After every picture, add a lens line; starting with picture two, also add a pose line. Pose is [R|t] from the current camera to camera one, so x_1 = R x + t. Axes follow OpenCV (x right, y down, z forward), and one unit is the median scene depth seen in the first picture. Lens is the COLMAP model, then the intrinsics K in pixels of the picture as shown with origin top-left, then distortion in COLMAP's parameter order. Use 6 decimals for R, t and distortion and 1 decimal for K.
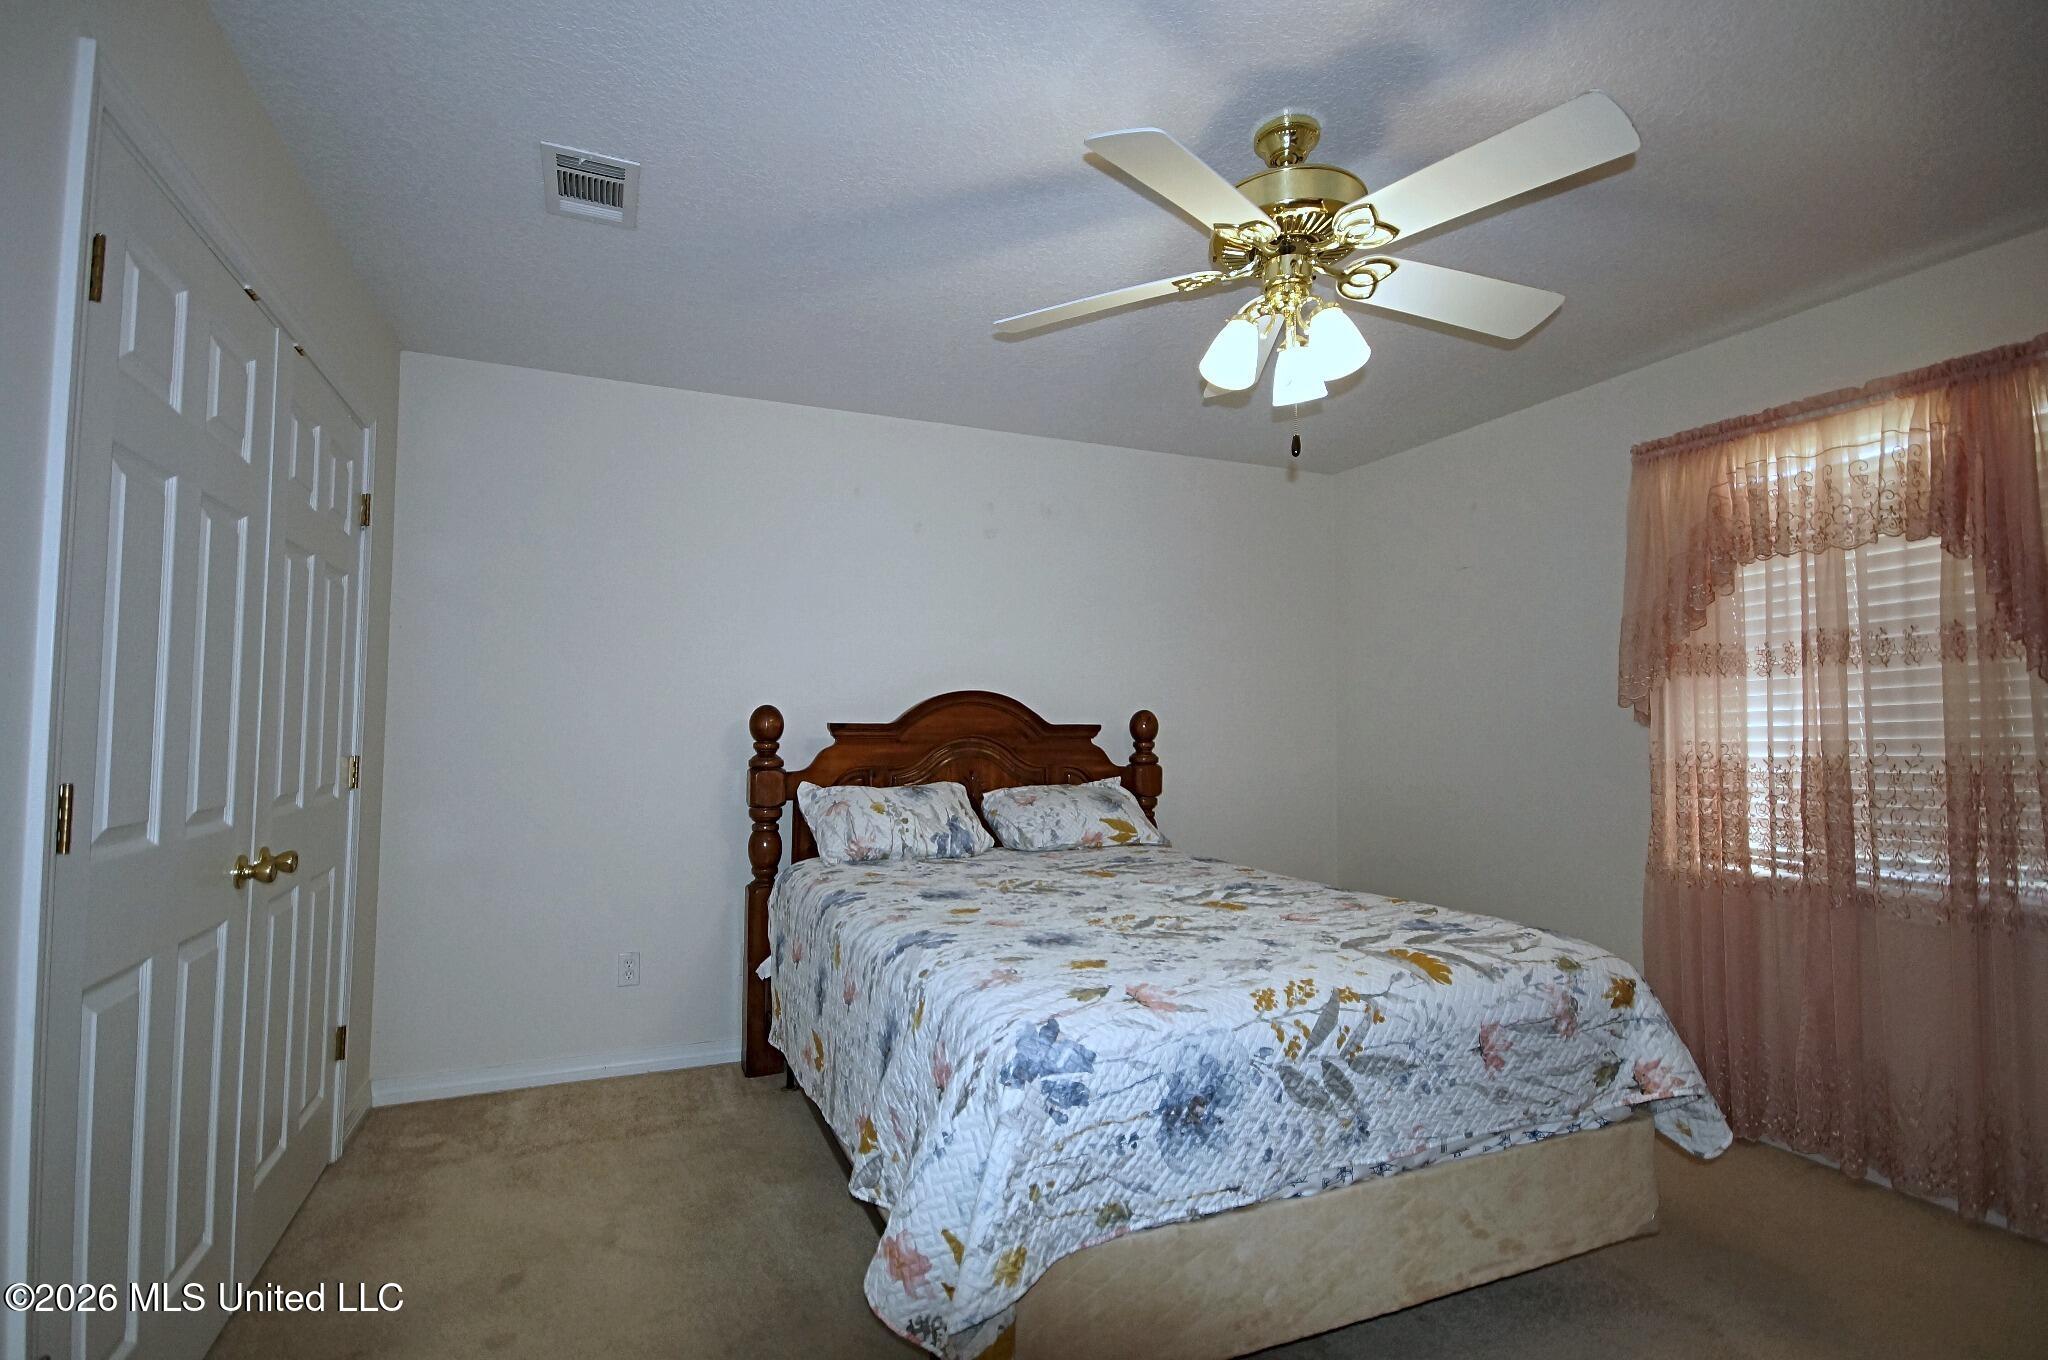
lens RADIAL K [[971.1, 0, 996.9], [0, 971.1, 687.3], [0, 0, 1]] dist [0.000922, -0.000681]
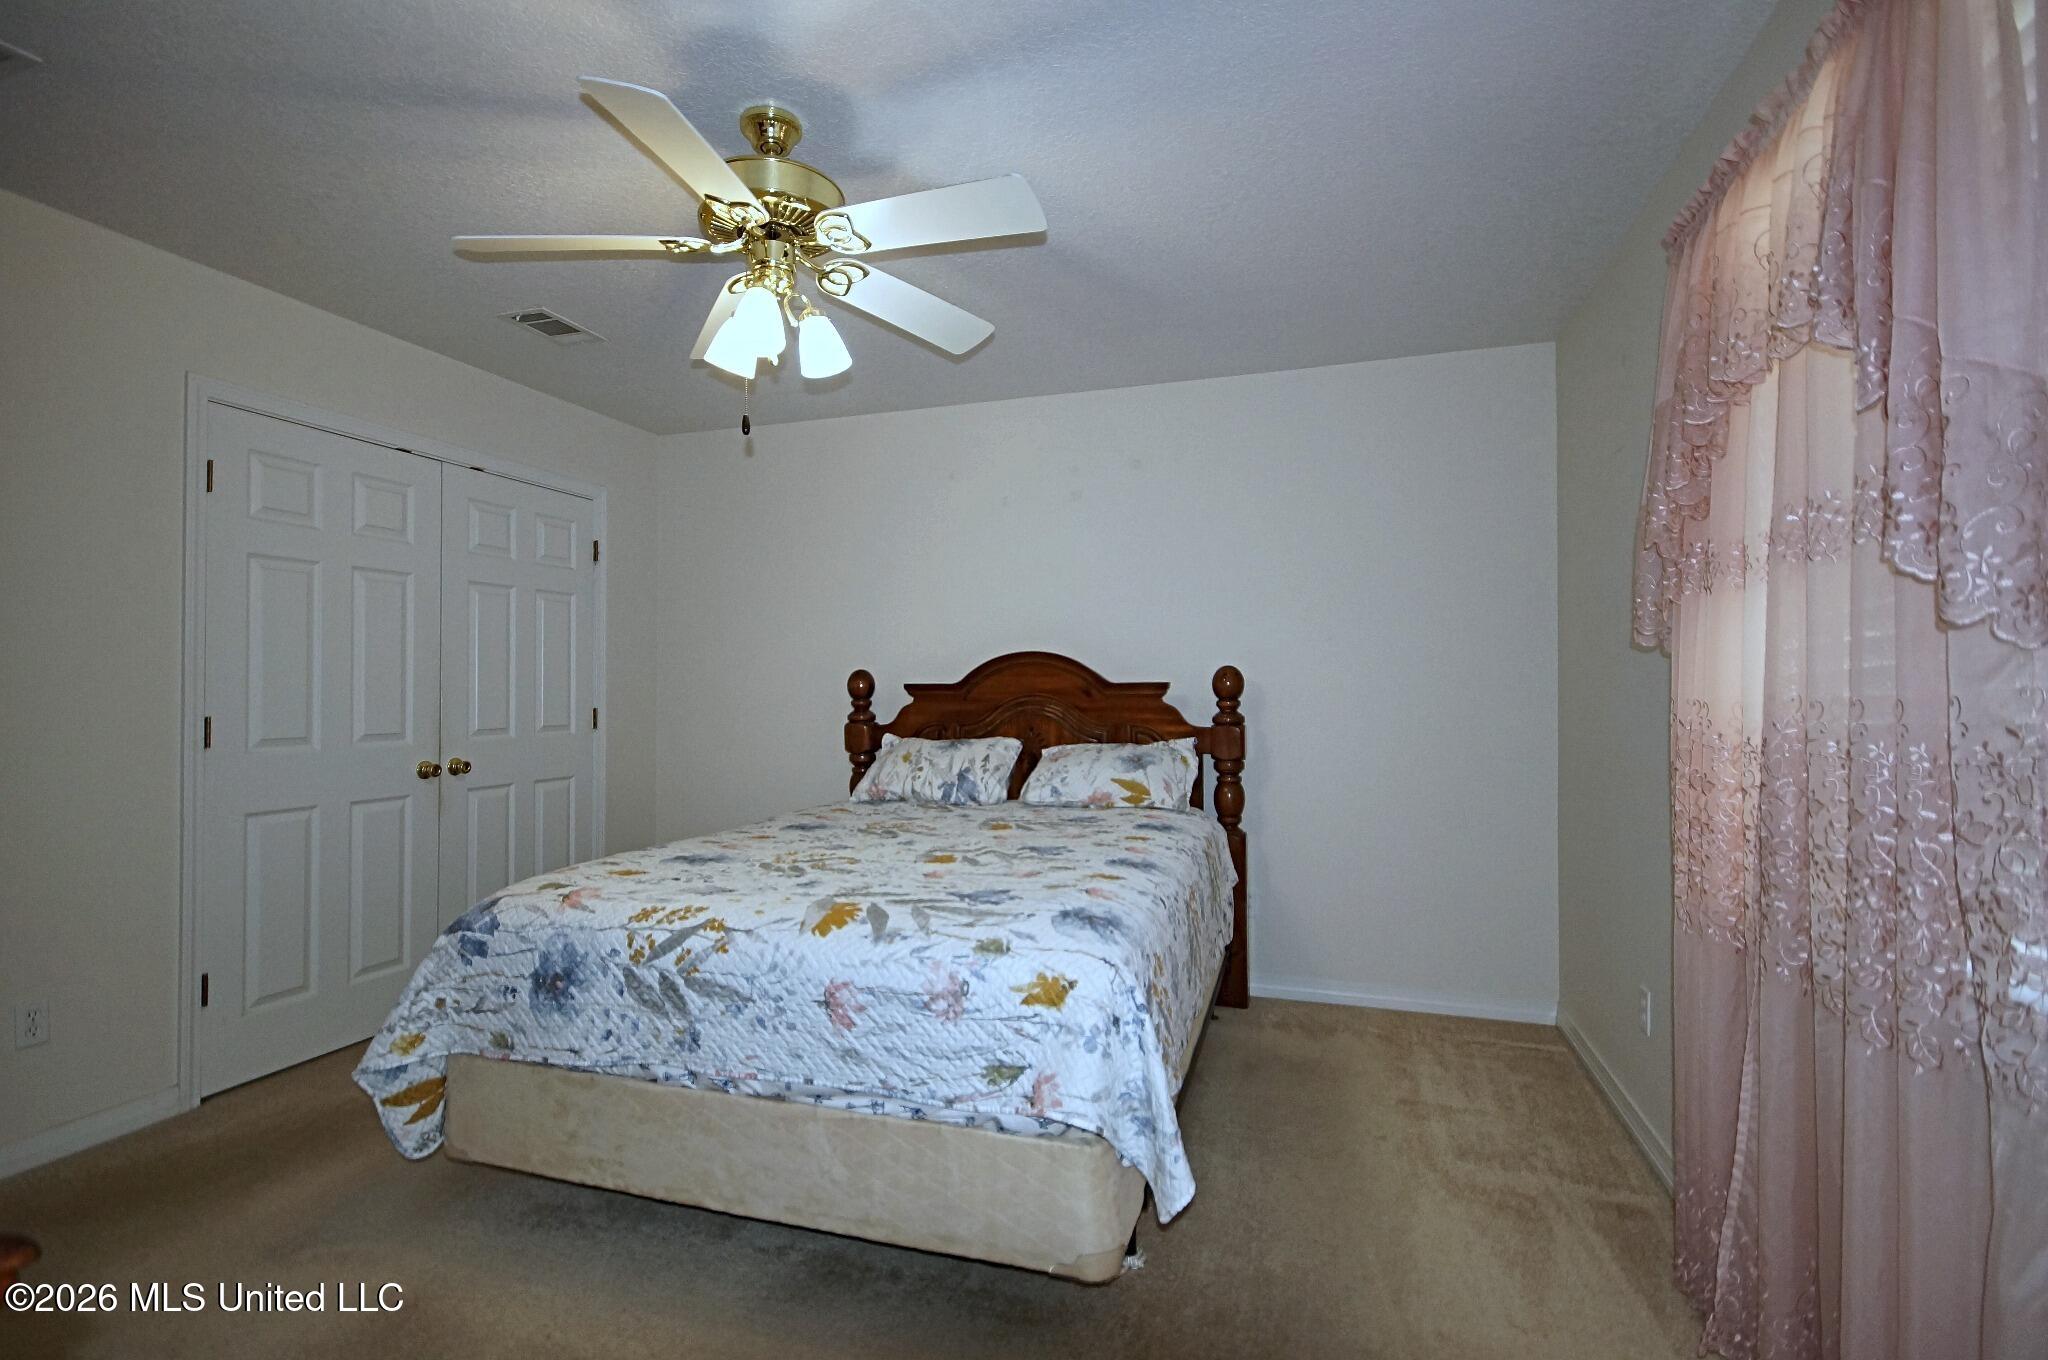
lens RADIAL K [[971.3, 0, 995.2], [0, 971.3, 676.8], [0, 0, 1]] dist [0.005218, -0.000362]
pose [[0.749323, -0.016126, -0.662008, 0.931882], [0.035895, 0.999223, 0.016289, 0.017949], [0.661231, -0.035969, 0.749320, 0.268600]]
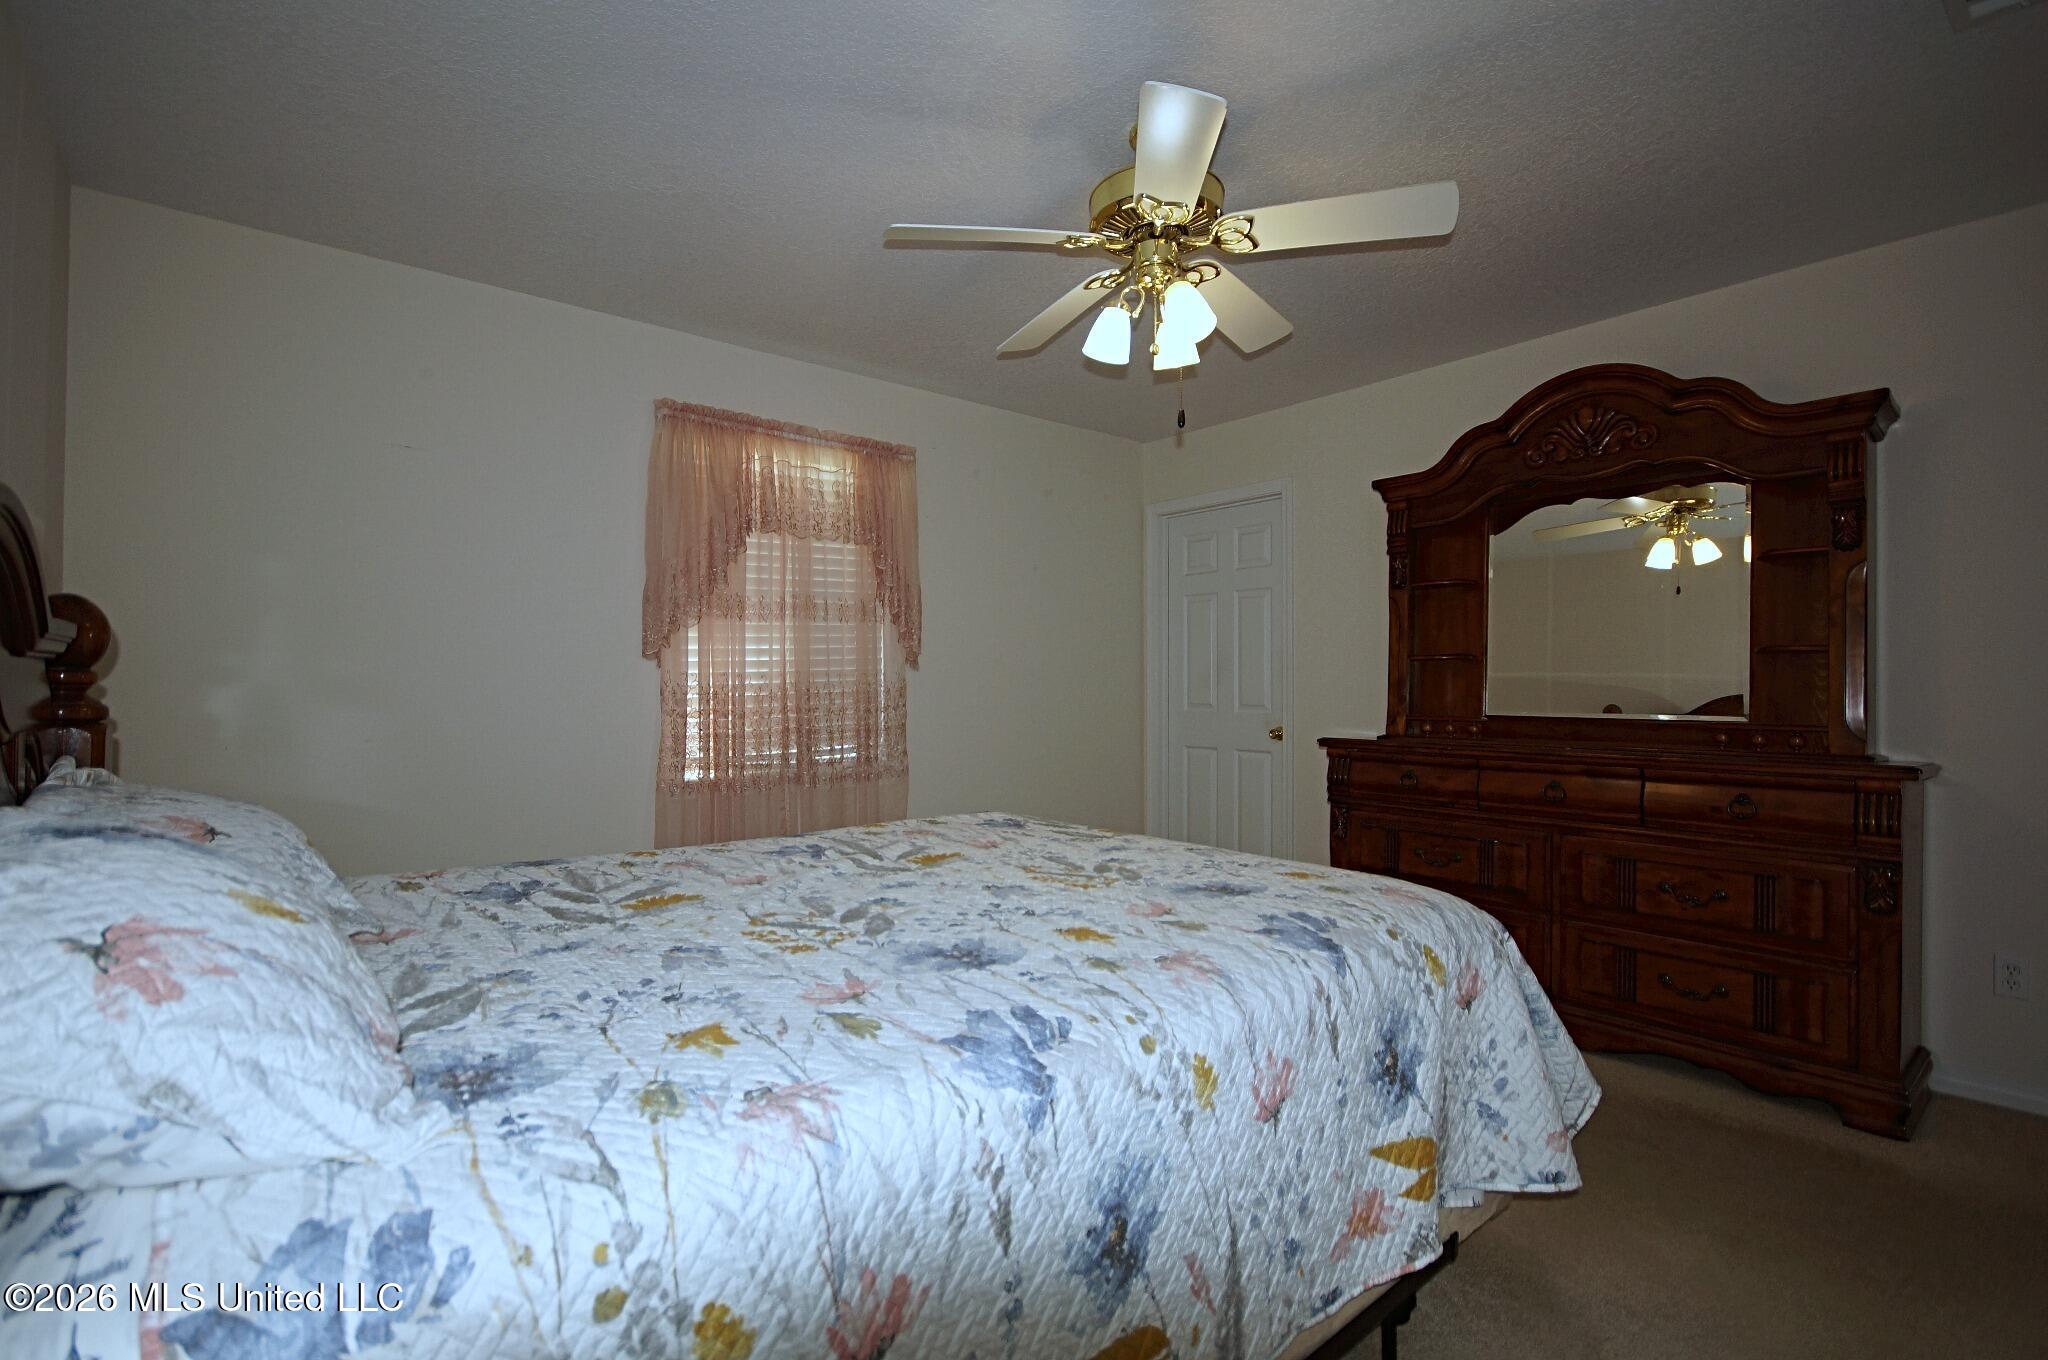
lens RADIAL K [[911.4, 0, 1024.0], [0, 911.4, 680.0], [0, 0, 1]] dist [0.000336, -0.000055]
pose [[-0.249115, -0.001192, 0.968473, -0.536087], [-0.042996, 0.999027, -0.009830, 0.070049], [-0.967519, -0.044089, -0.248924, 1.074059]]
